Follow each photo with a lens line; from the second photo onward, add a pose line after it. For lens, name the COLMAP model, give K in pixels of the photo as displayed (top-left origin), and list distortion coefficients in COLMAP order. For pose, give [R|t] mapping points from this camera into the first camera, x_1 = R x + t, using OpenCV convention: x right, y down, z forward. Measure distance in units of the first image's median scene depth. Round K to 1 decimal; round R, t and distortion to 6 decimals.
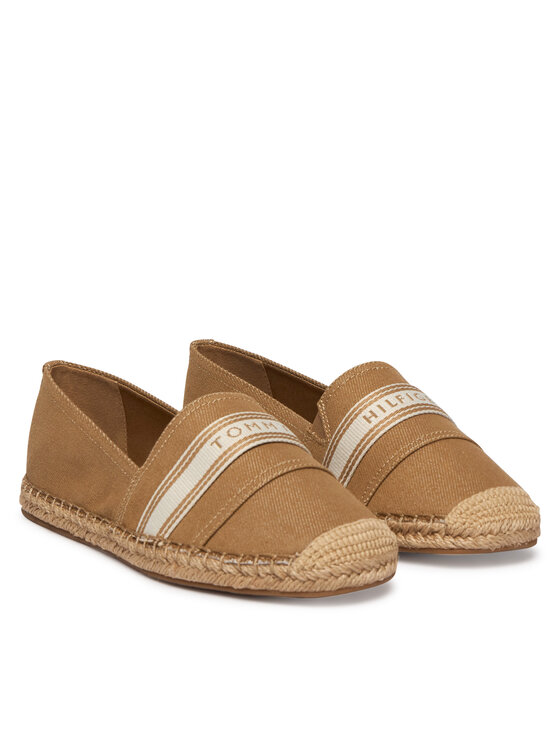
lens RADIAL K [[1595.4, 0, 280.0], [0, 1595.4, 373.0], [0, 0, 1]] dist [-0.000118, 0.027423]
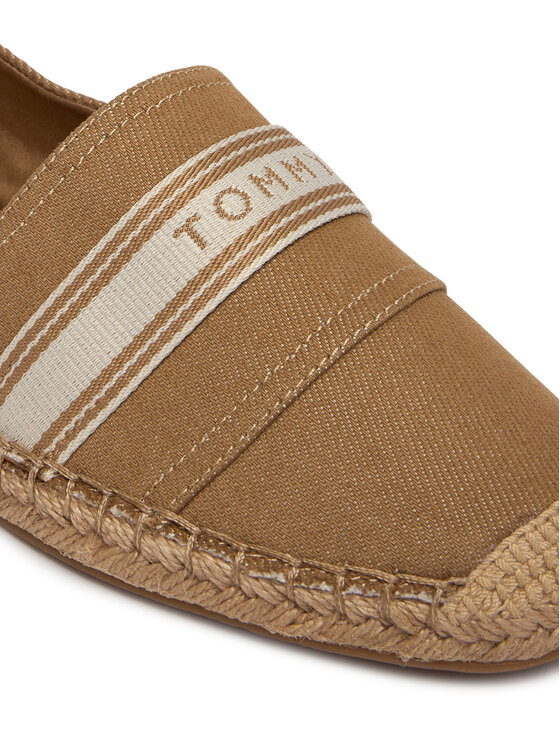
lens RADIAL K [[1876.6, 0, 280.0], [0, 1876.6, 373.0], [0, 0, 1]] dist [0.010962, -0.040021]
pose [[0.981086, -0.018105, 0.192723, -0.110386], [-0.039903, 0.955317, 0.292876, -0.061706], [-0.189414, -0.295027, 0.936526, 0.556369]]
